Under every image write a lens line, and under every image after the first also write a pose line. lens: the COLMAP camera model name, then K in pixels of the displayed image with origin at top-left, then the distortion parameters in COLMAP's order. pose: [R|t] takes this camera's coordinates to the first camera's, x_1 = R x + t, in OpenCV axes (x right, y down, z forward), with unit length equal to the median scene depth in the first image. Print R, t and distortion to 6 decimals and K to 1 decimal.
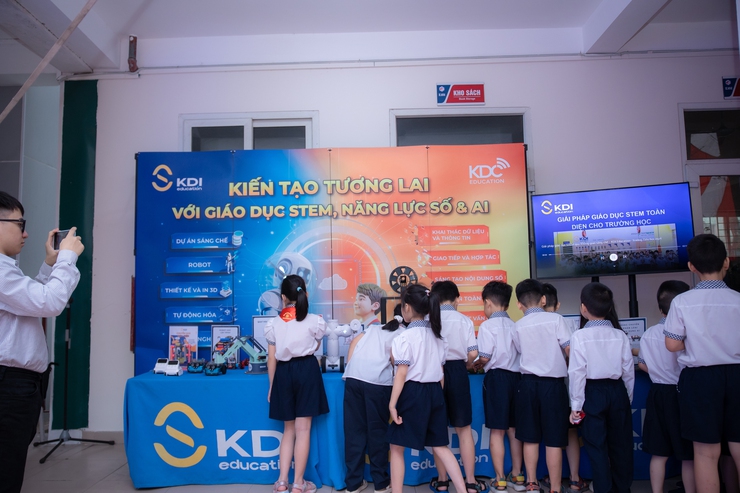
lens RADIAL K [[633.8, 0, 369.6], [0, 633.8, 245.1], [0, 0, 1]] dist [-0.010232, 0.009665]
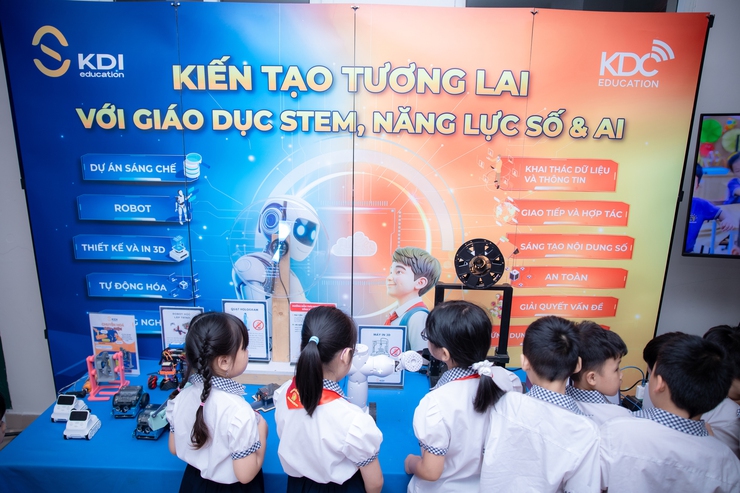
lens RADIAL K [[507.2, 0, 365.7], [0, 507.2, 251.7], [0, 0, 1]] dist [-0.083564, 0.062640]
pose [[0.998948, 0.029093, 0.035437, -0.062934], [-0.038907, 0.946792, 0.319486, -0.089846], [-0.024257, -0.320529, 0.946928, 0.532158]]
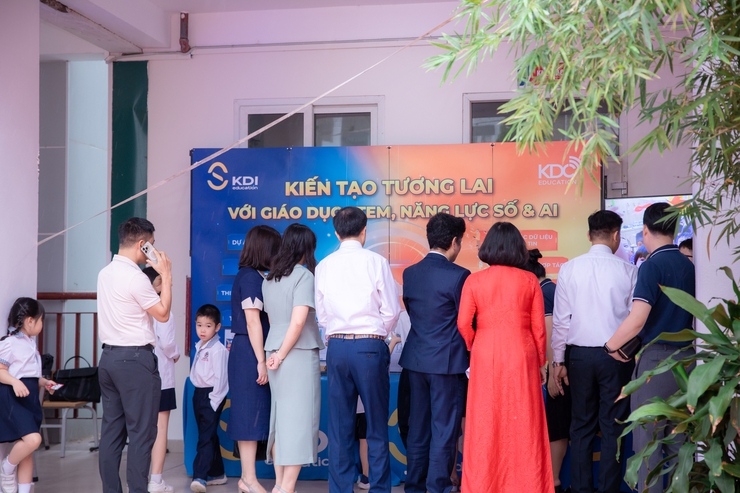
lens RADIAL K [[1288.4, 0, 370.4], [0, 1288.4, 246.9], [0, 0, 1]] dist [0.423335, 0.000000]
pose [[0.979885, 0.015541, -0.198955, 0.295145], [-0.004234, 0.998358, 0.057133, -0.113014], [0.199516, -0.055142, 0.978342, -0.892657]]
